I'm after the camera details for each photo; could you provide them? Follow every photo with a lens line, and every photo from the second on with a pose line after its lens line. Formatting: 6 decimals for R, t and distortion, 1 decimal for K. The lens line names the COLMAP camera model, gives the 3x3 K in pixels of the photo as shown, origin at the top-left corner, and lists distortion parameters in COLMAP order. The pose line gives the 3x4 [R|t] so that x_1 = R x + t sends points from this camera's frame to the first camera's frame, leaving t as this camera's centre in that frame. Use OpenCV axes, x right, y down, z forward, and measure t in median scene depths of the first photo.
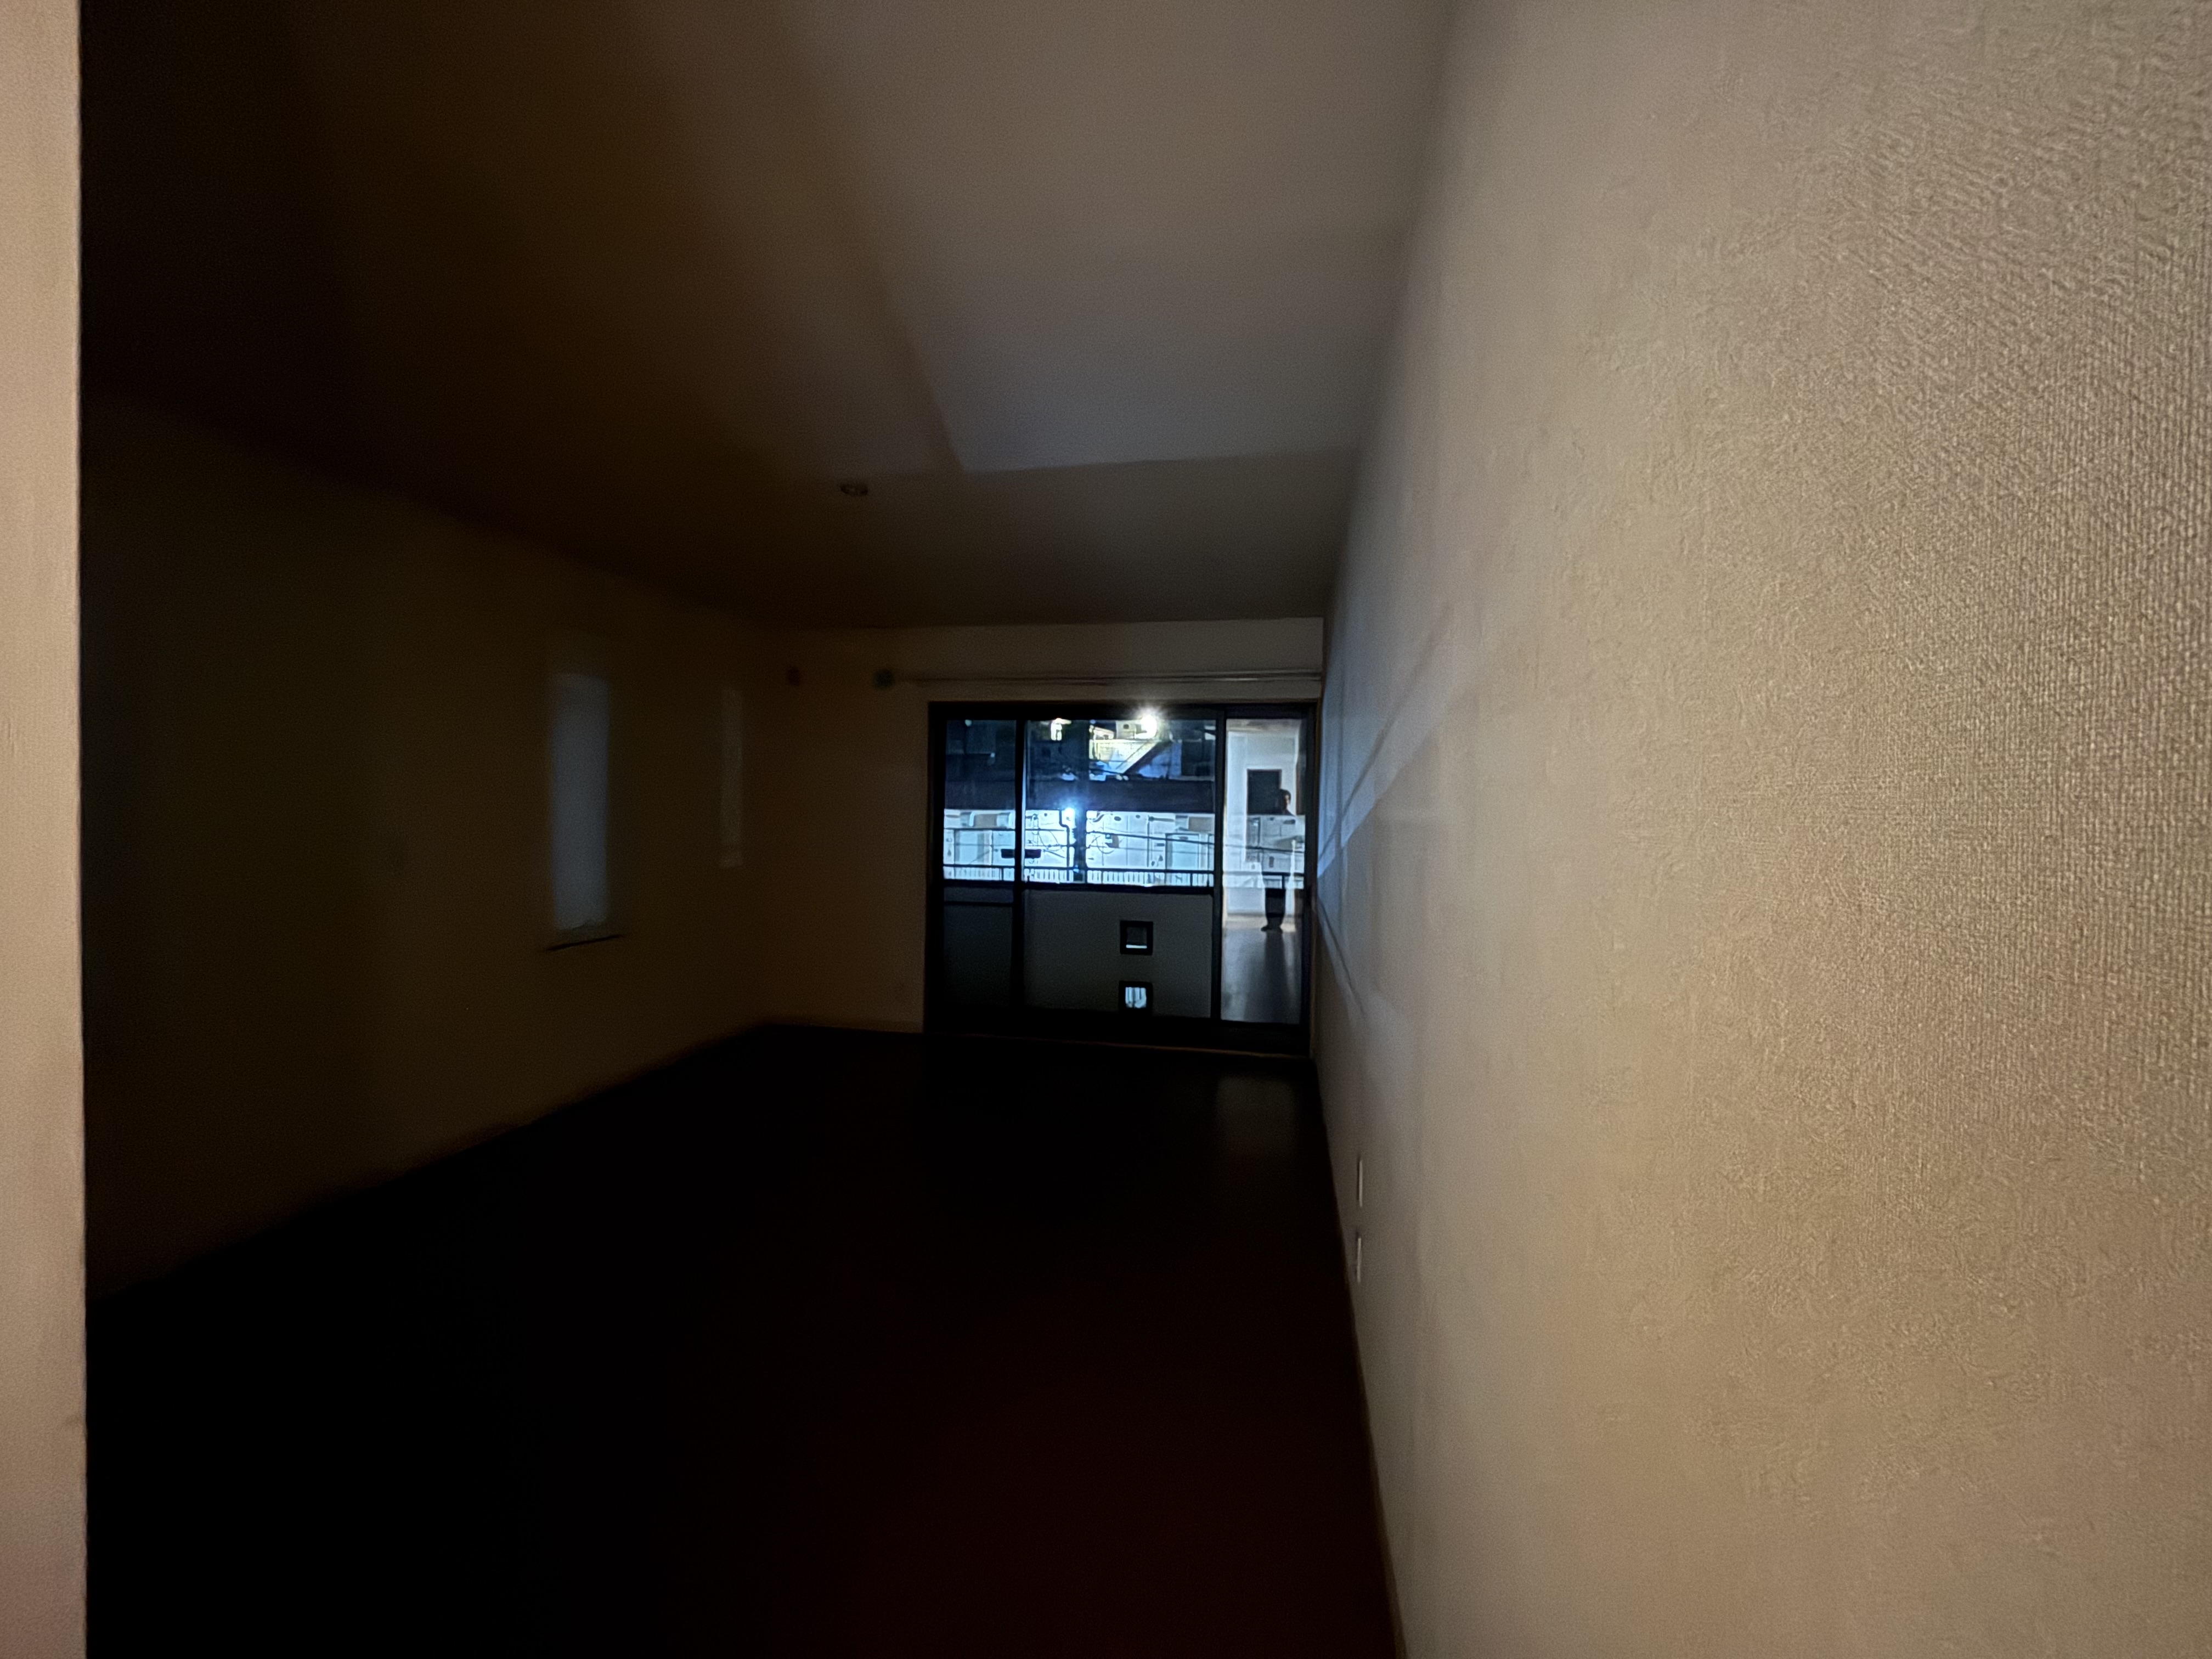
lens RADIAL K [[885.3, 0, 1106.1], [0, 885.3, 823.3], [0, 0, 1]] dist [-0.000949, -0.002006]
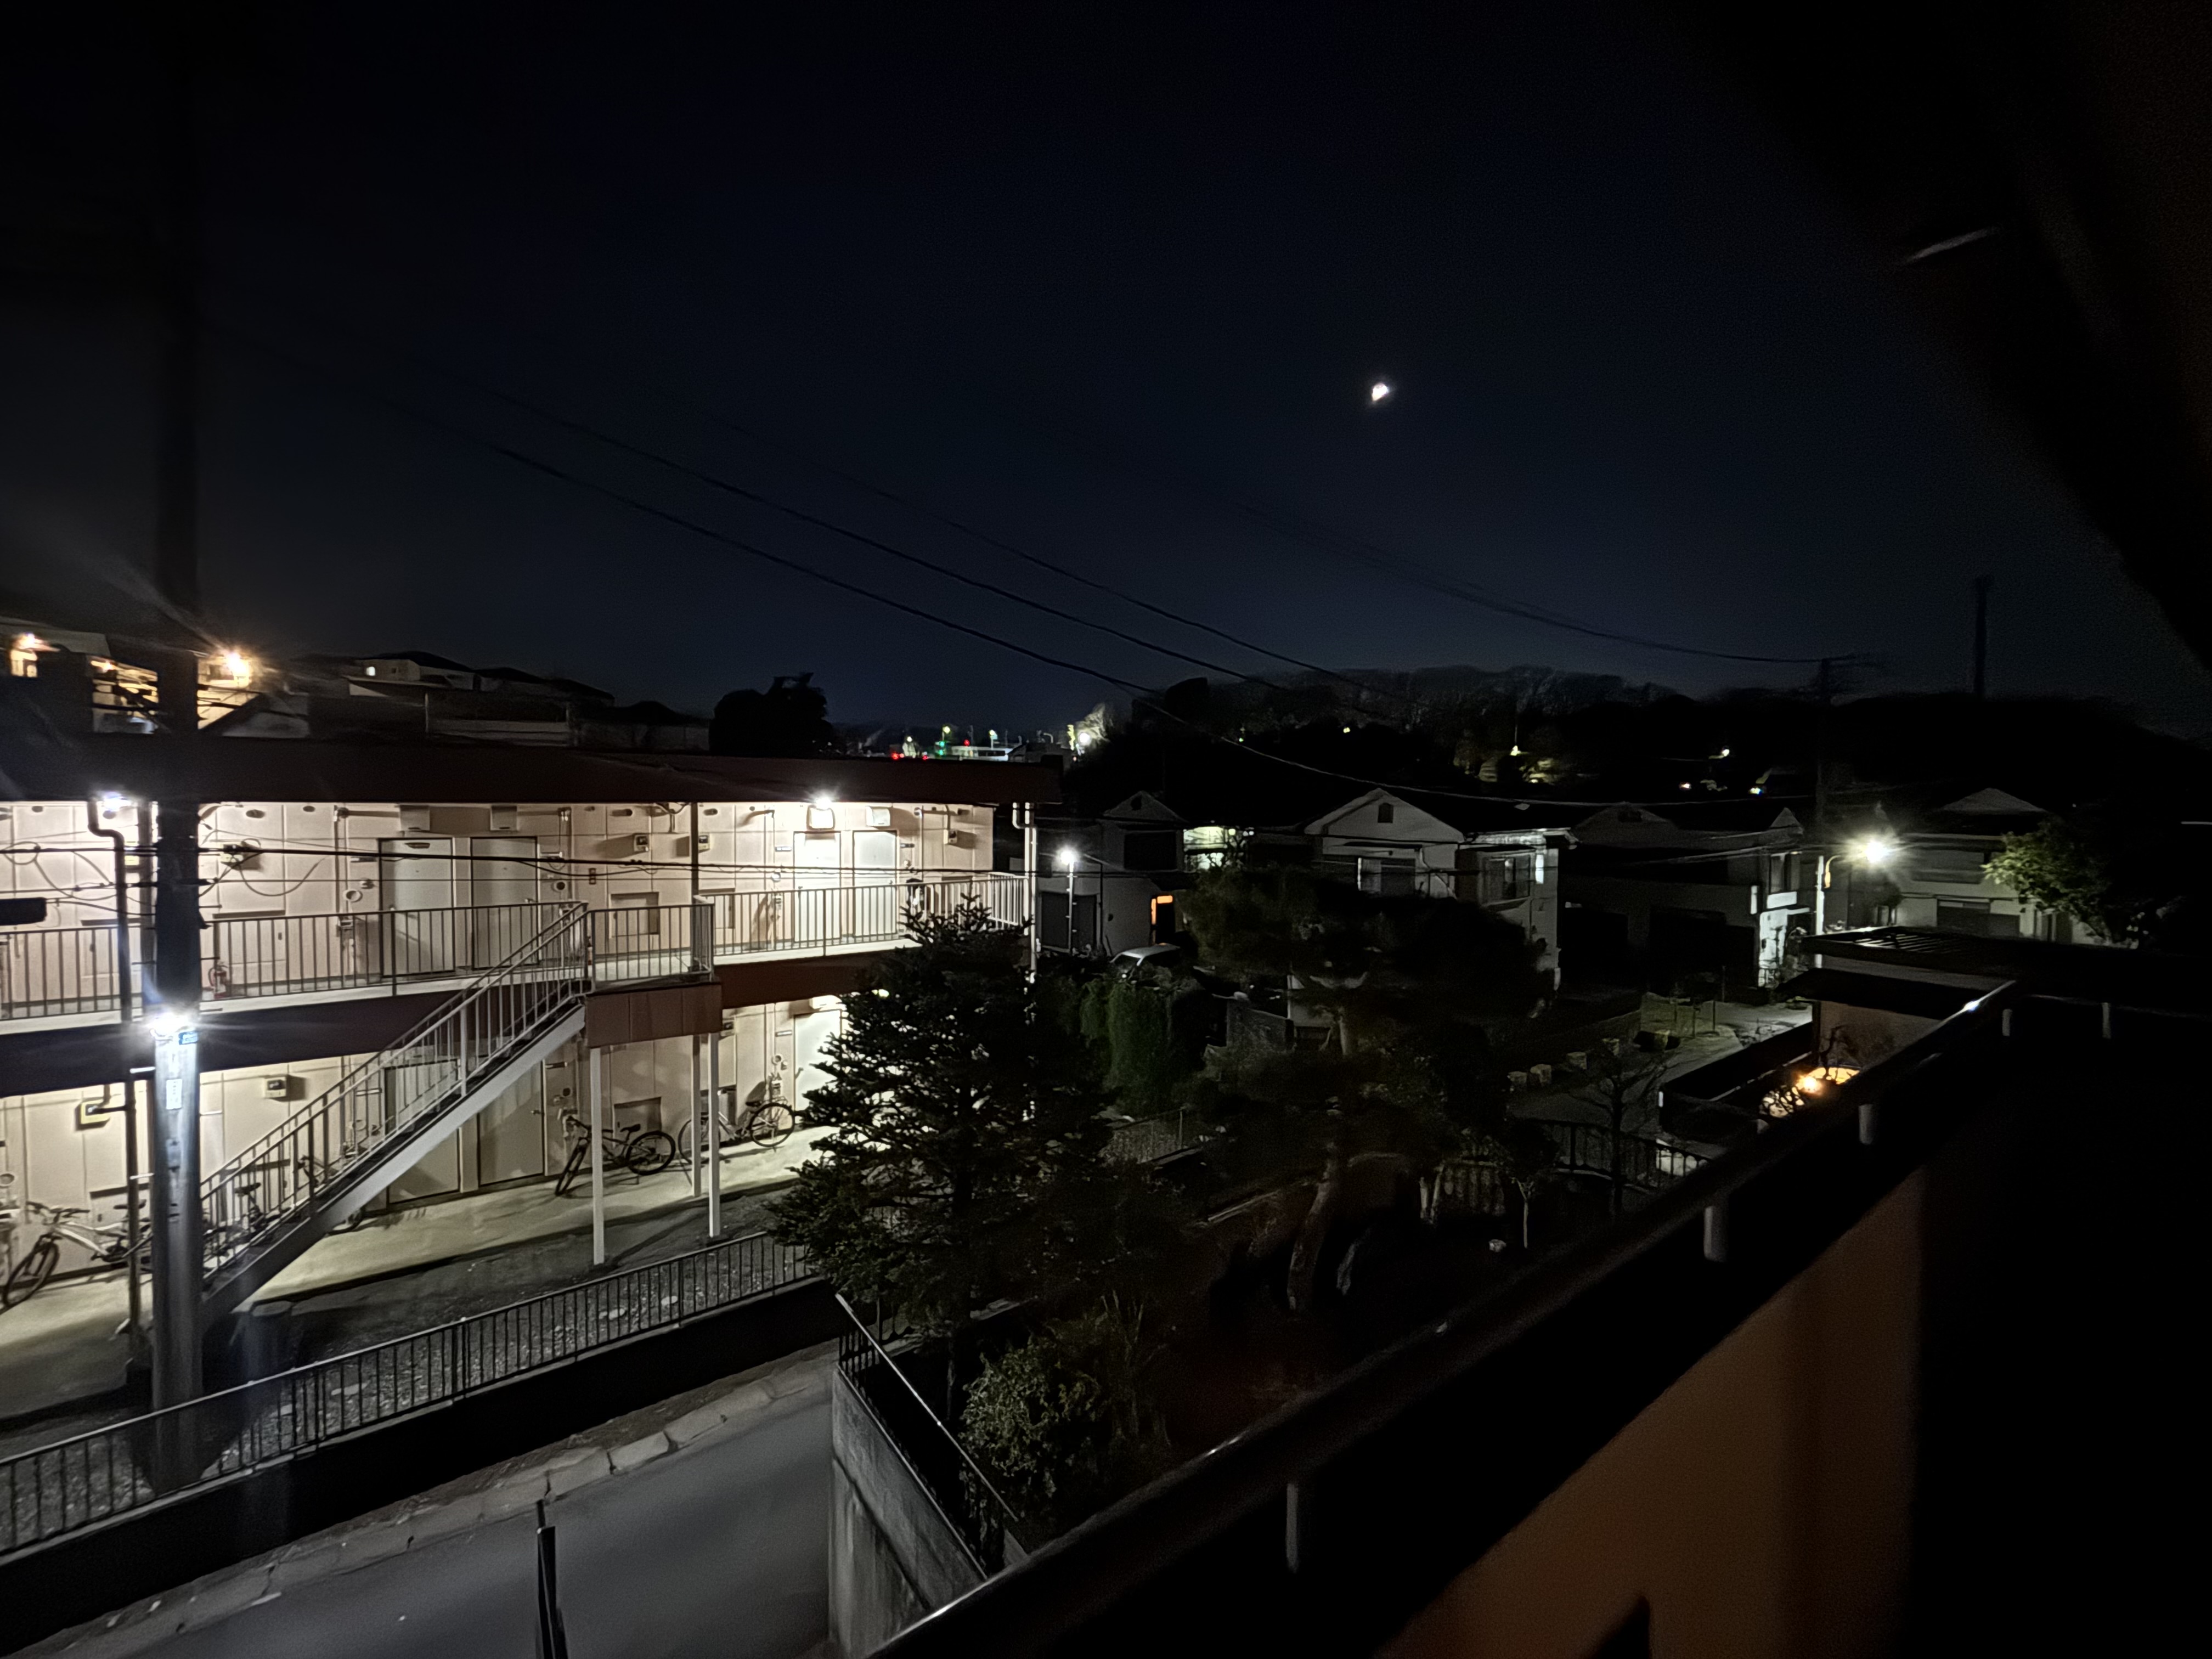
lens RADIAL K [[885.3, 0, 1101.4], [0, 885.3, 831.5], [0, 0, 1]] dist [-0.000949, -0.002006]
pose [[0.672737, -0.031615, 0.739206, -0.033121], [0.012679, 0.999433, 0.031206, -0.005231], [-0.739773, -0.011621, 0.672756, 0.318262]]
